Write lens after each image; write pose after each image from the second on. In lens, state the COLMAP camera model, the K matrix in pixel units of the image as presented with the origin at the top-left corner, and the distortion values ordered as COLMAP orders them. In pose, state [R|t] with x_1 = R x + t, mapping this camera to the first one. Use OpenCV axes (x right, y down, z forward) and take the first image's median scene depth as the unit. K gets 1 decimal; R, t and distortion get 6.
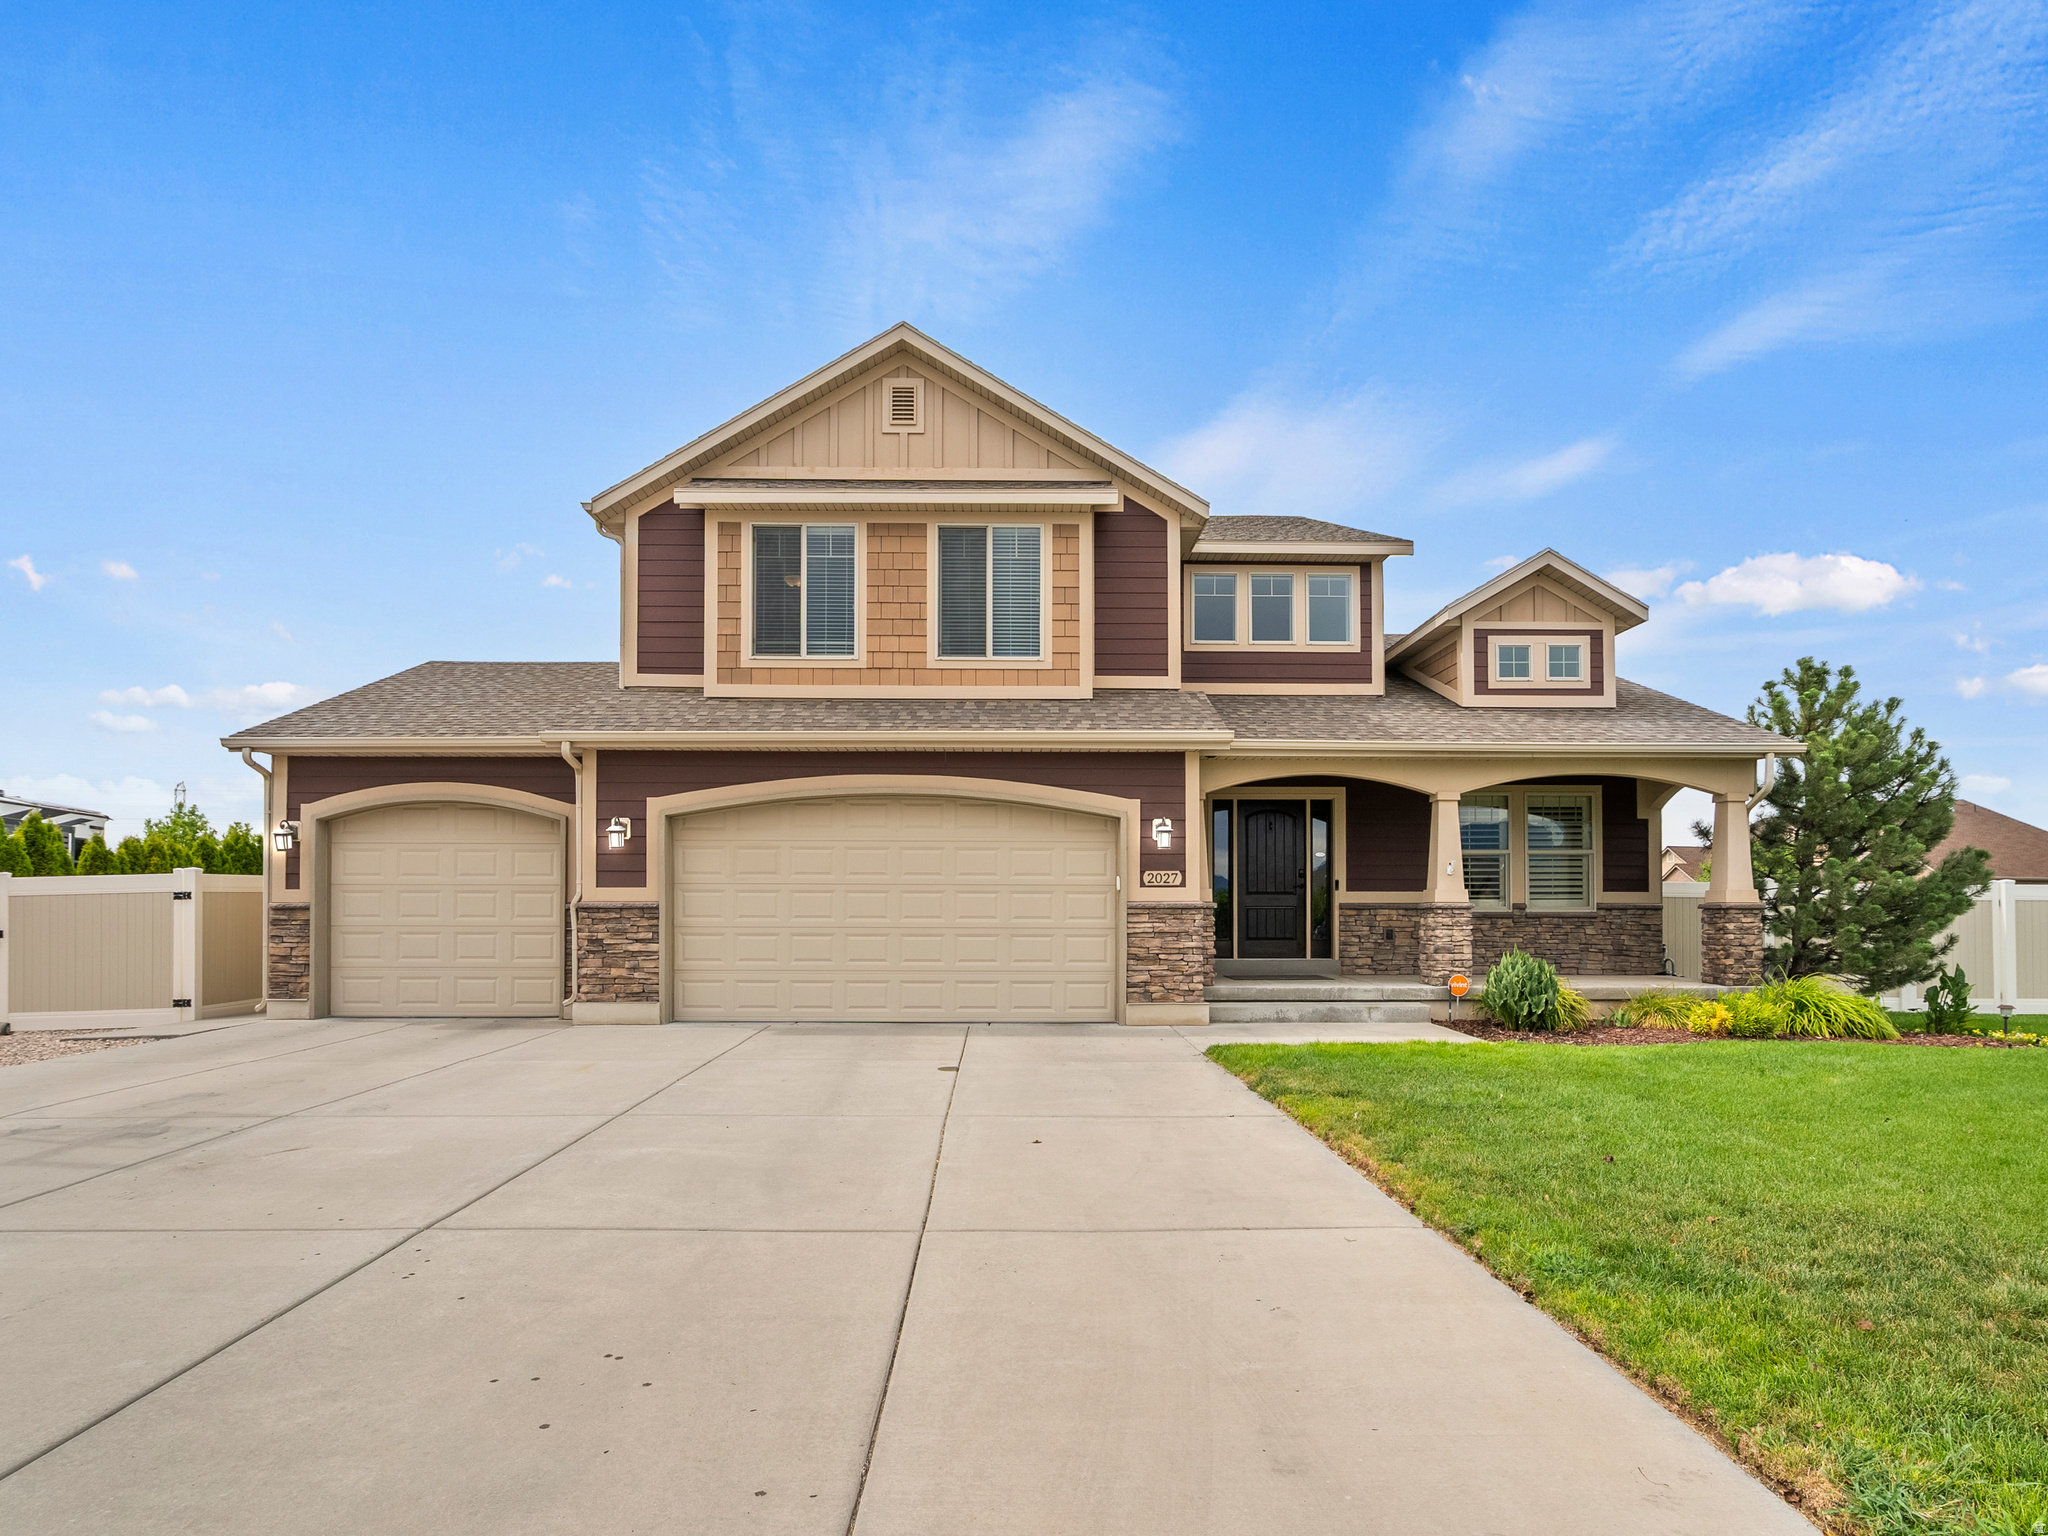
lens RADIAL K [[1112.4, 0, 1026.7], [0, 1112.4, 833.9], [0, 0, 1]] dist [-0.003404, -0.000145]
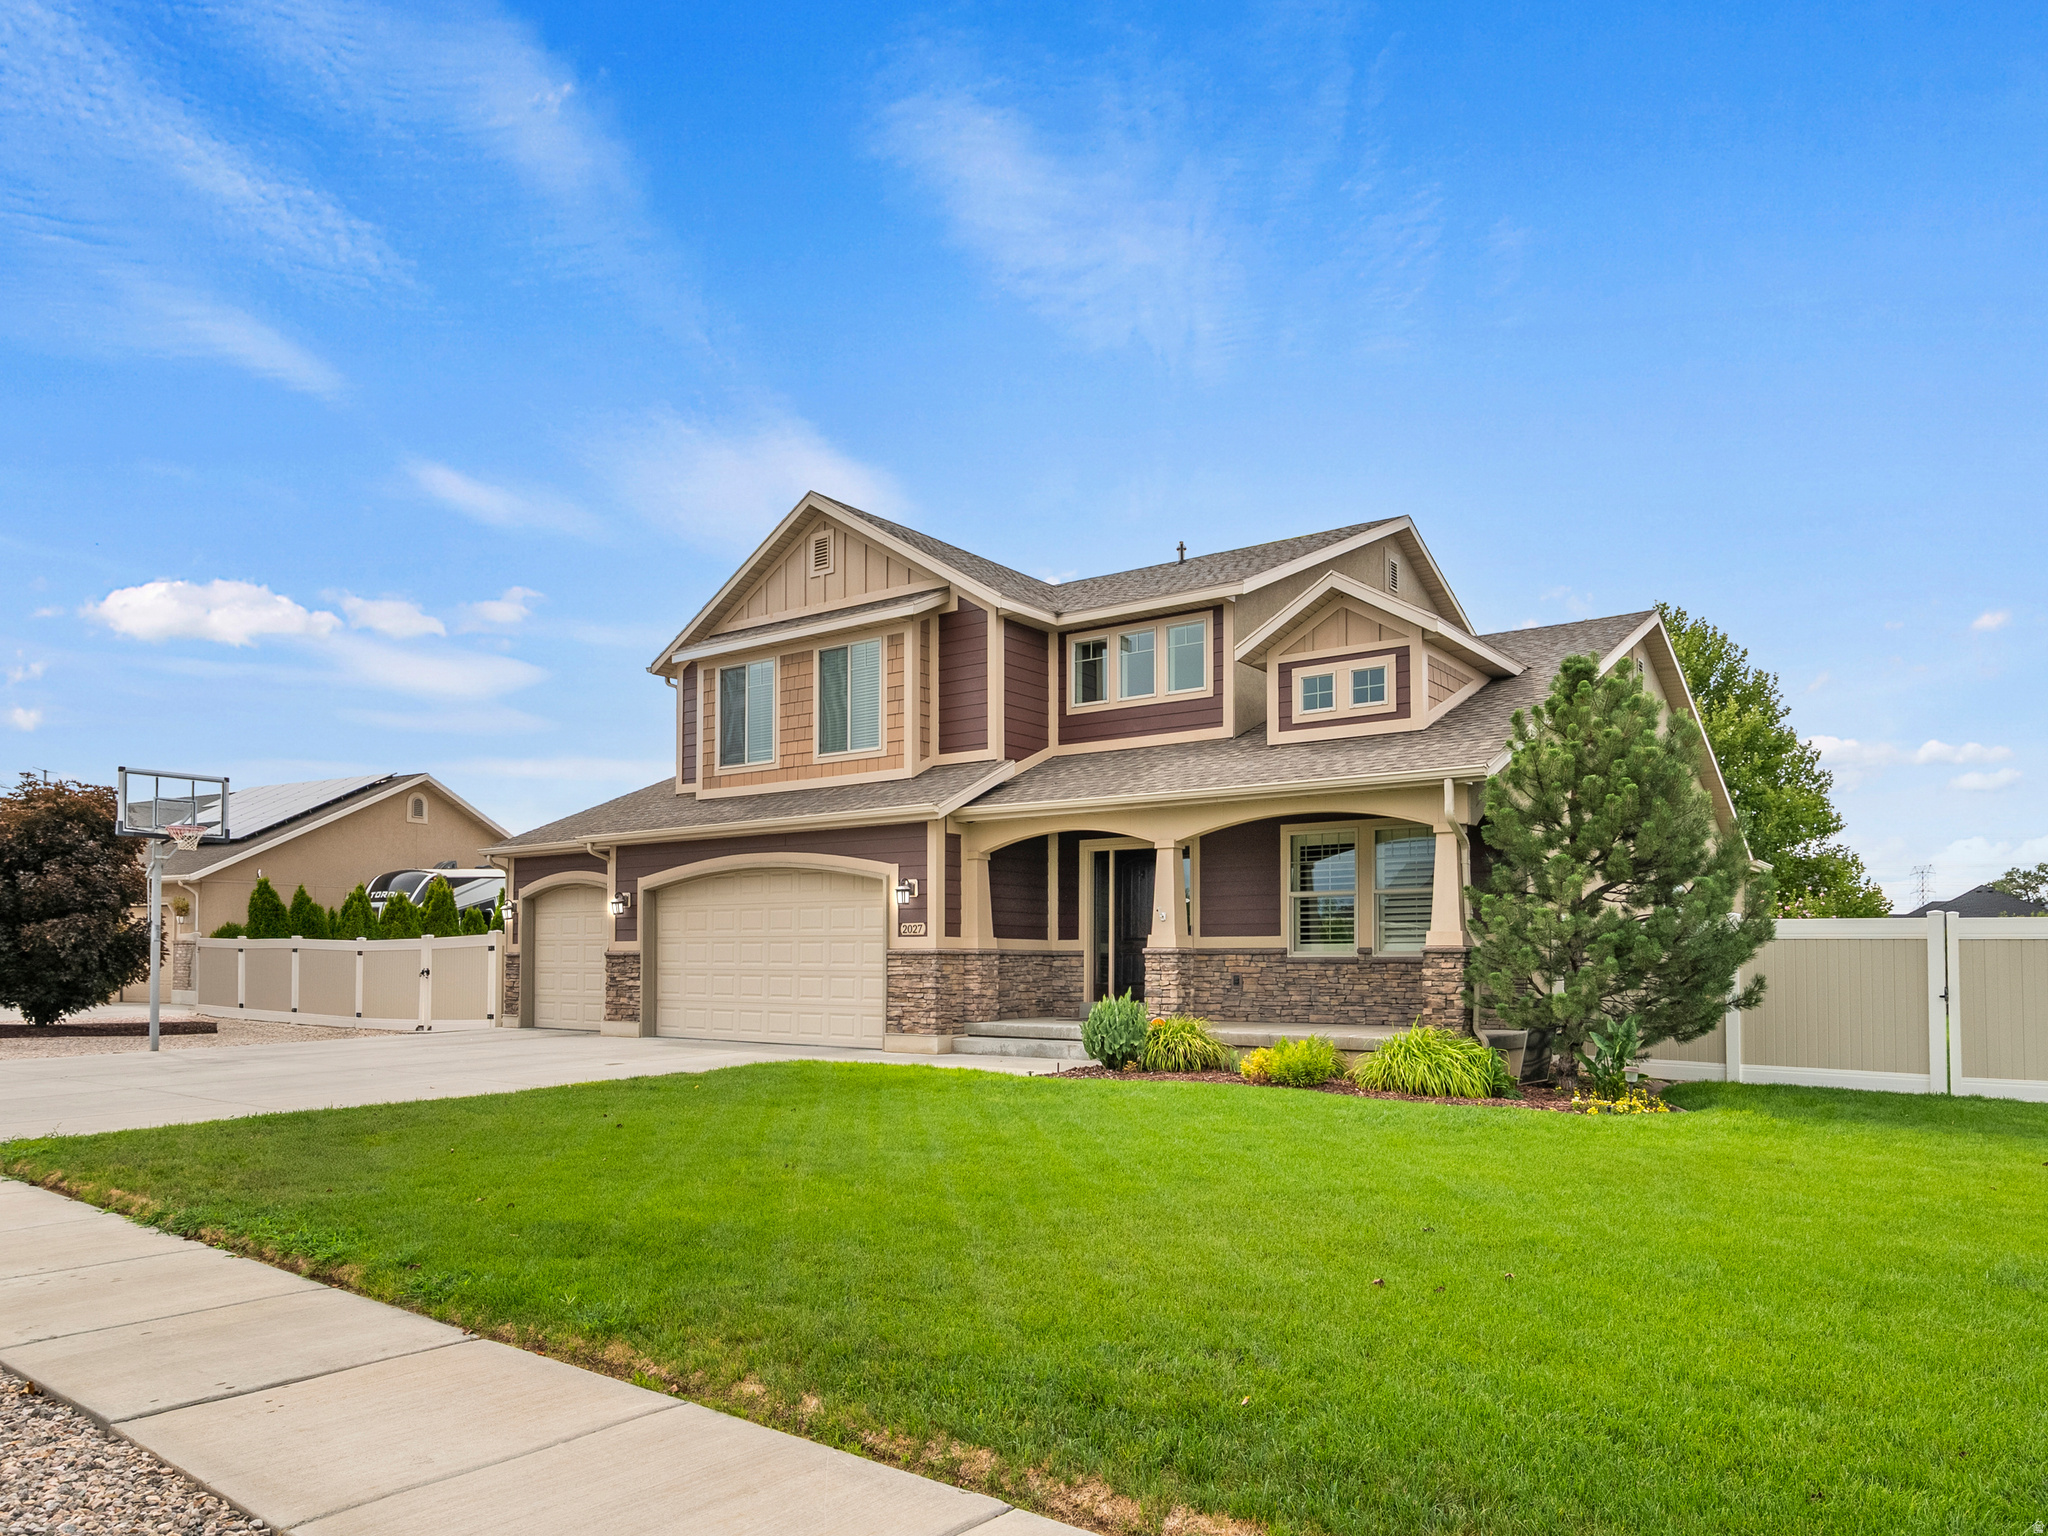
lens RADIAL K [[1339.0, 0, 1025.4], [0, 1339.0, 817.8], [0, 0, 1]] dist [0.000584, 0.000476]
pose [[0.797813, -0.064711, -0.599423, 1.008454], [0.042854, 0.997795, -0.050681, -0.001135], [0.601381, 0.014747, 0.798827, -0.068167]]
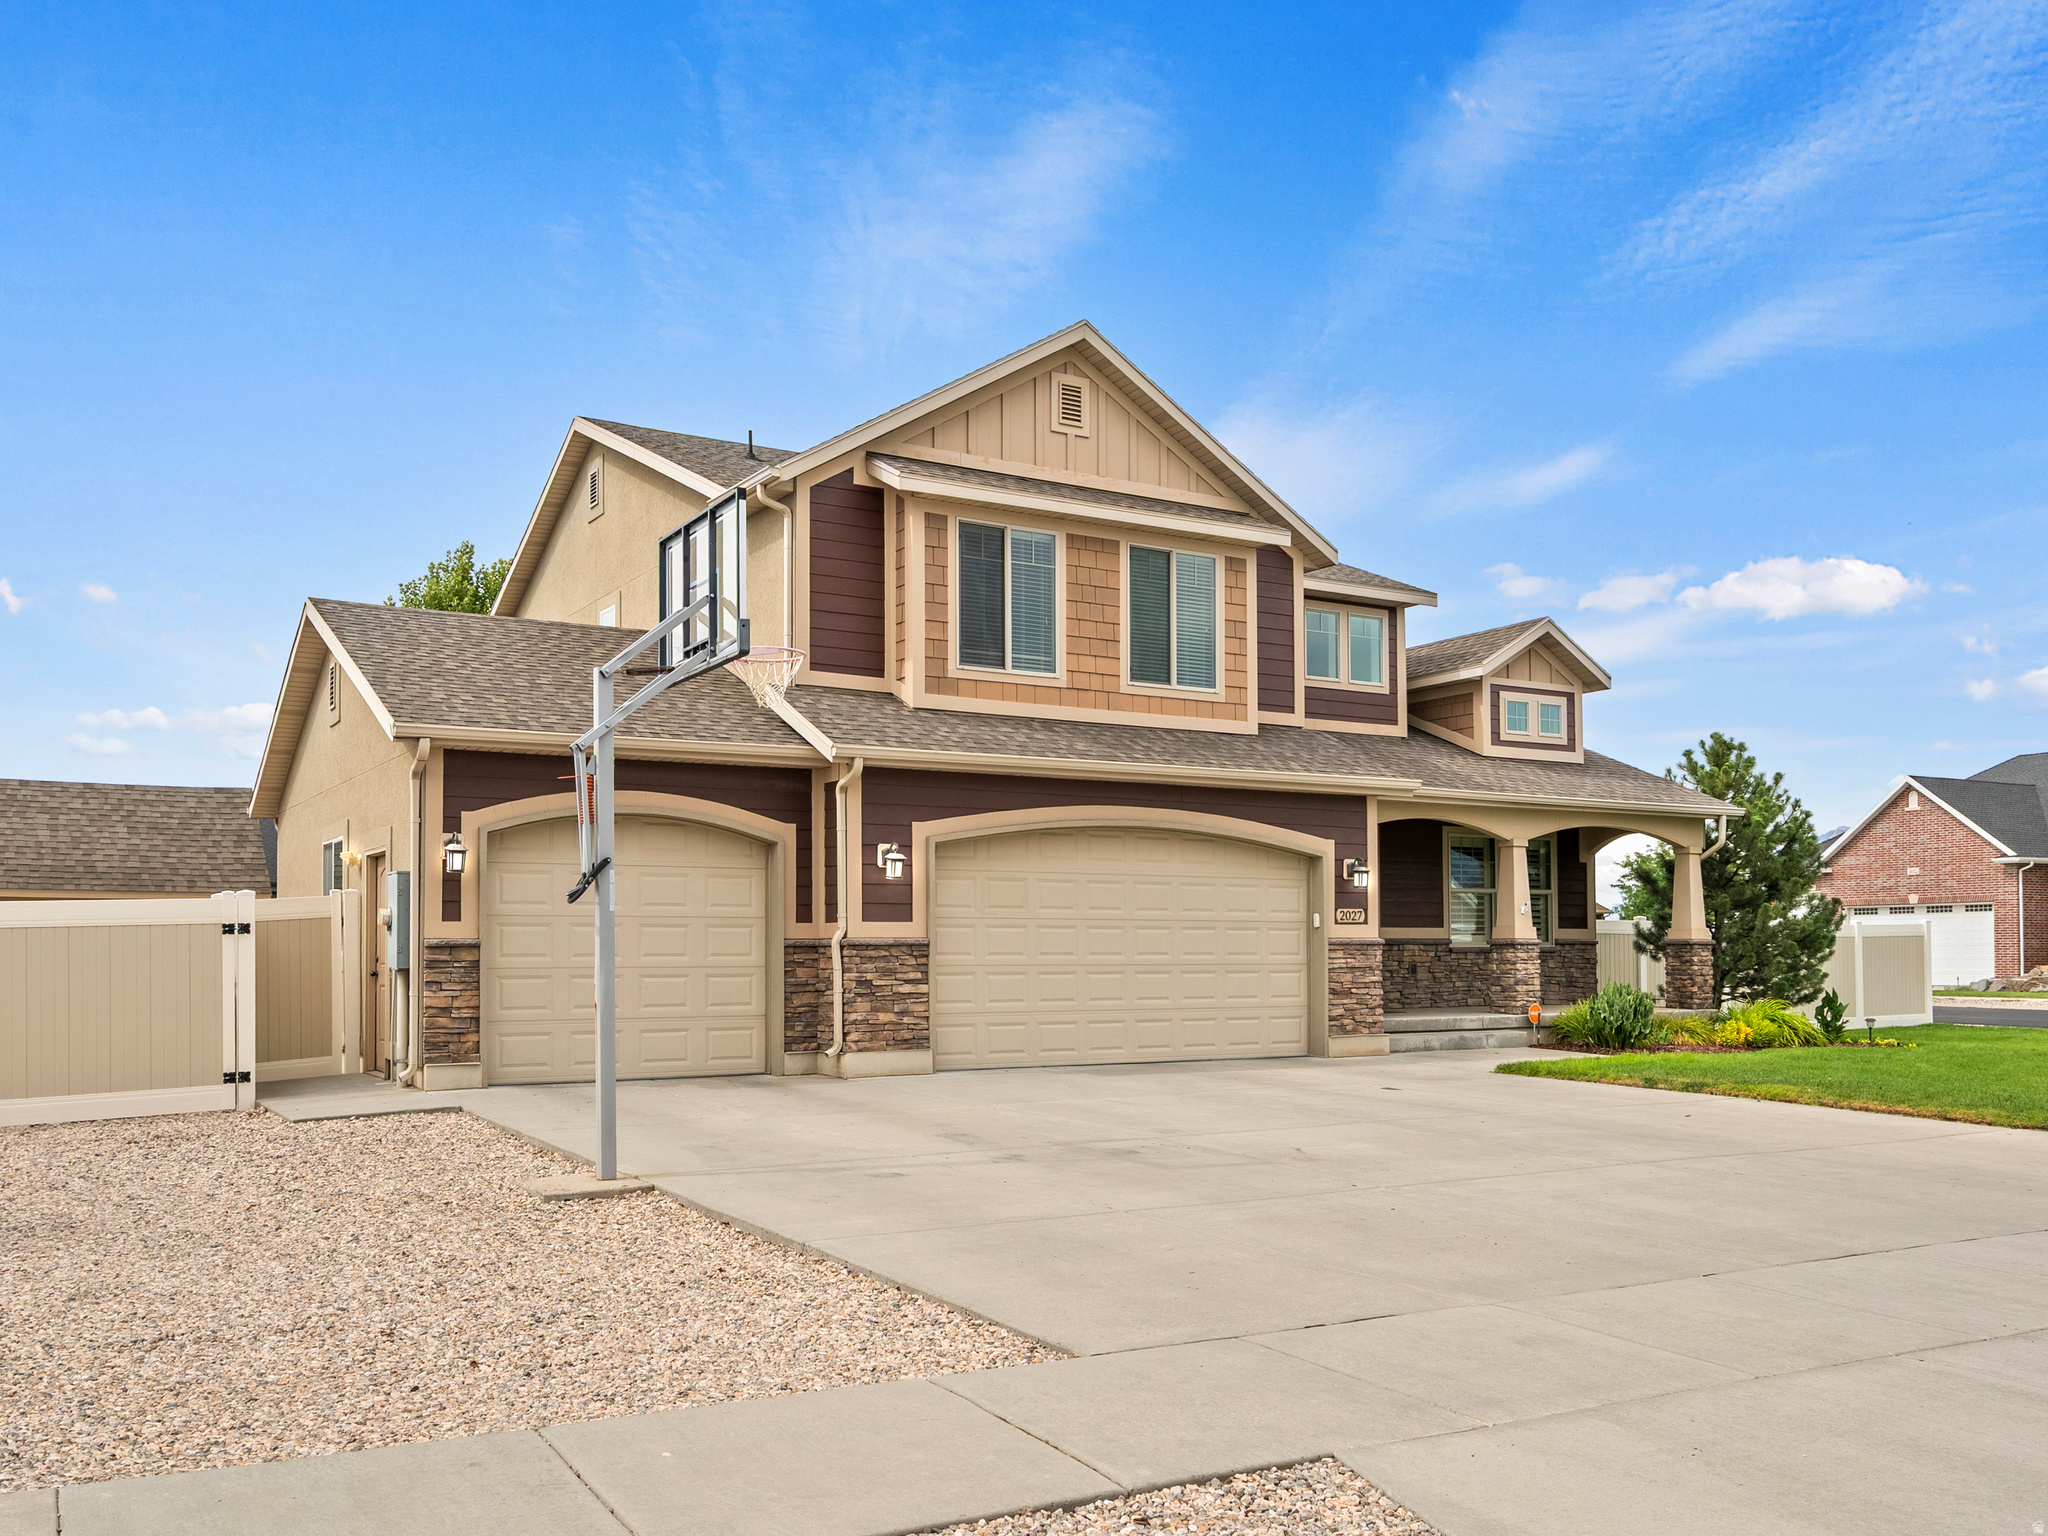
lens RADIAL K [[1672.4, 0, 1024.0], [0, 1672.4, 768.0], [0, 0, 1]] dist [0.010838, 0.002717]
pose [[0.870509, 0.050473, 0.489558, -0.860460], [-0.033908, 0.998514, -0.042652, -0.020114], [-0.490983, 0.020529, 0.870927, -0.209662]]
